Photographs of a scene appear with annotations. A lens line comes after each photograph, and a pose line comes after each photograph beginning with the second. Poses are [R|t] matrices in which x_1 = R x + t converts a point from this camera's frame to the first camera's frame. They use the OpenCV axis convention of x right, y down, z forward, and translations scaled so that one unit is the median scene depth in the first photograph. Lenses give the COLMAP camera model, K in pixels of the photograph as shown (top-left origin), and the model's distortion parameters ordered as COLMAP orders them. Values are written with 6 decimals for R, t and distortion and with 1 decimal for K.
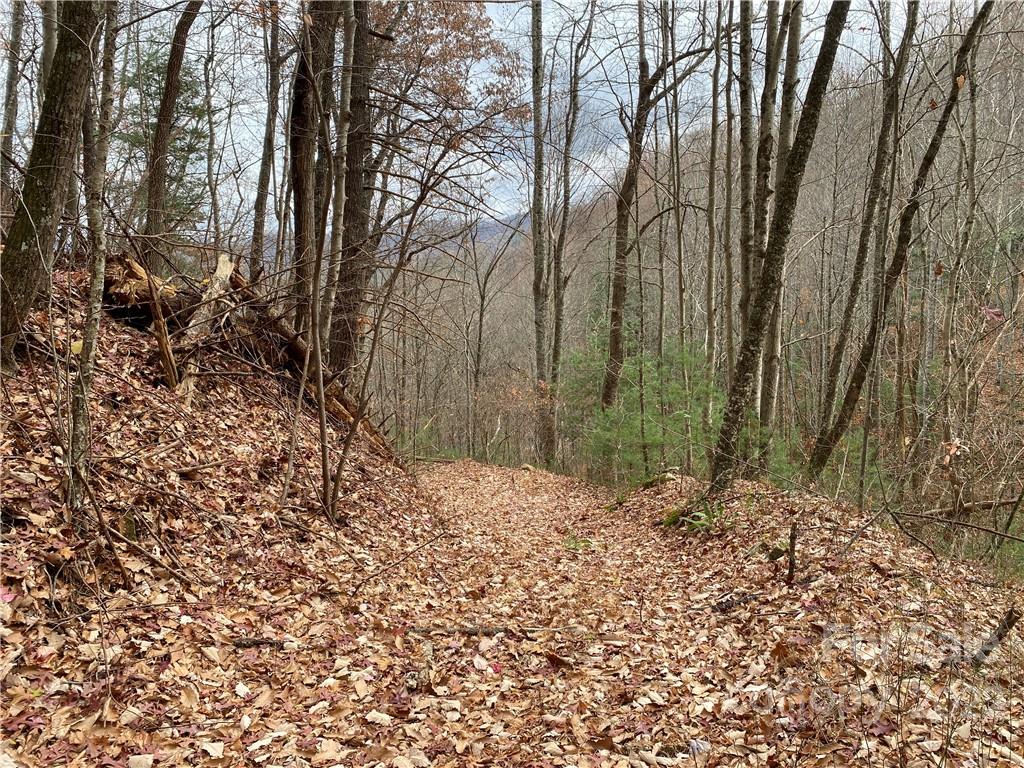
lens RADIAL K [[775.4, 0, 512.0], [0, 775.4, 384.0], [0, 0, 1]] dist [0.003987, -0.075781]
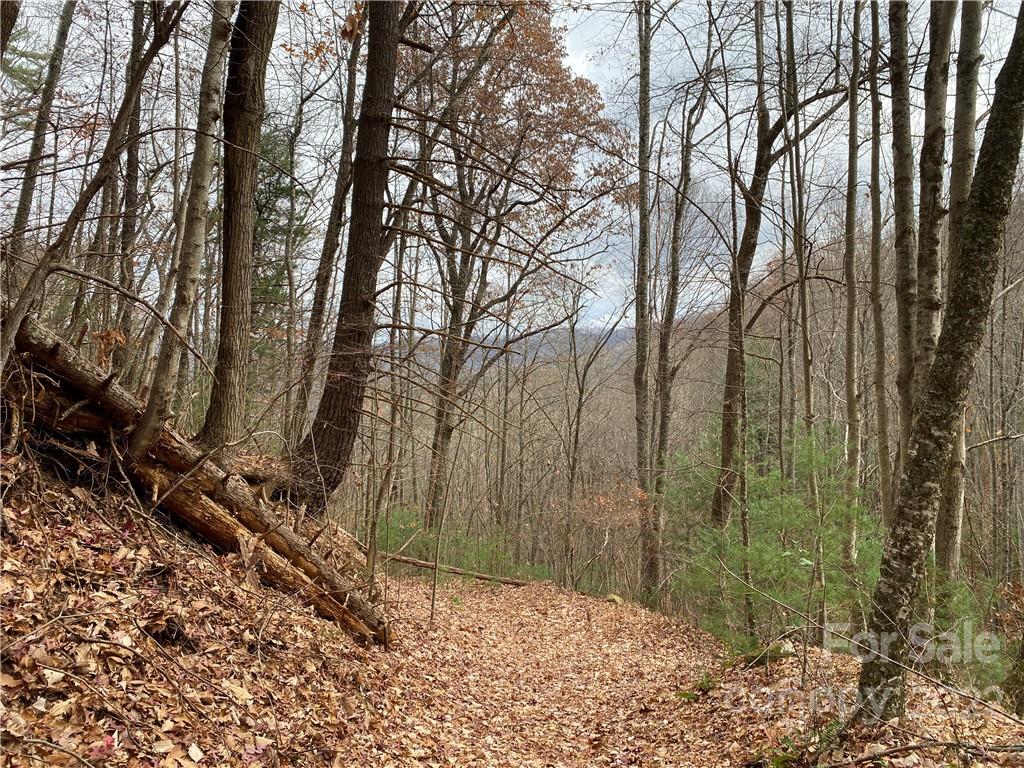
lens RADIAL K [[794.9, 0, 514.0], [0, 794.9, 363.0], [0, 0, 1]] dist [0.007357, 0.005384]
pose [[0.987756, 0.018197, -0.154943, 0.047462], [-0.042577, 0.986914, -0.155522, 0.000742], [0.150086, 0.160215, 0.975605, 0.179811]]
